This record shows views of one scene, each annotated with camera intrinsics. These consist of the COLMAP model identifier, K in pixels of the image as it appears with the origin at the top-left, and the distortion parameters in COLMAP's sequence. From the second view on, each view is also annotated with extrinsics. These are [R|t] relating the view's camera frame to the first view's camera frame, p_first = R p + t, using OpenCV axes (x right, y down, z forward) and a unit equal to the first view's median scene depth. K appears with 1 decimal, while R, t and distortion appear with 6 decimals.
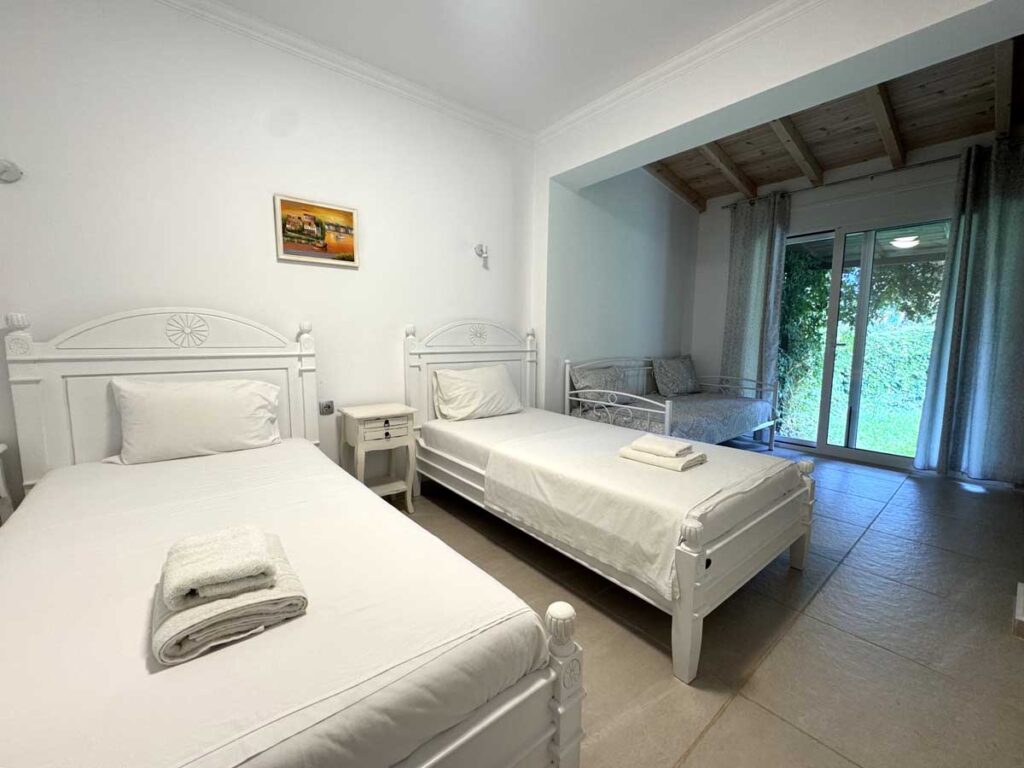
lens RADIAL K [[415.1, 0, 512.0], [0, 415.1, 384.0], [0, 0, 1]] dist [-0.001262, -0.000198]
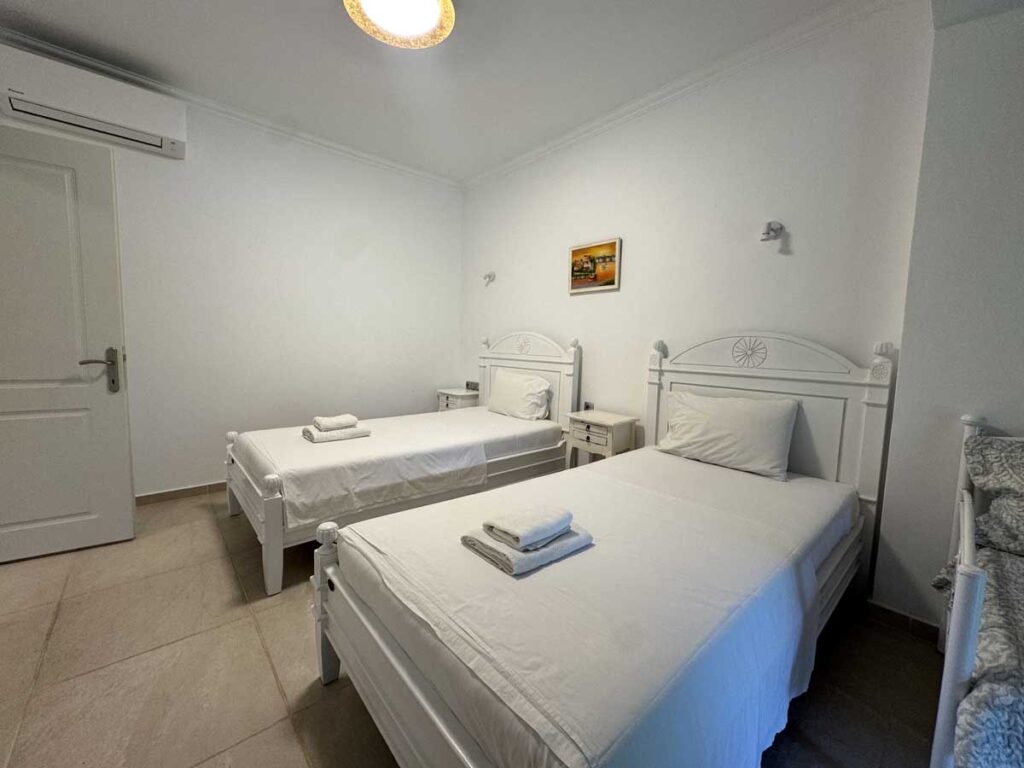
lens RADIAL K [[409.8, 0, 512.0], [0, 409.8, 384.0], [0, 0, 1]] dist [-0.001432, 0.000041]
pose [[0.034454, 0.091434, -0.995215, 0.779762], [-0.139105, 0.986552, 0.085822, -0.088153], [0.989678, 0.135482, 0.046709, 0.741253]]
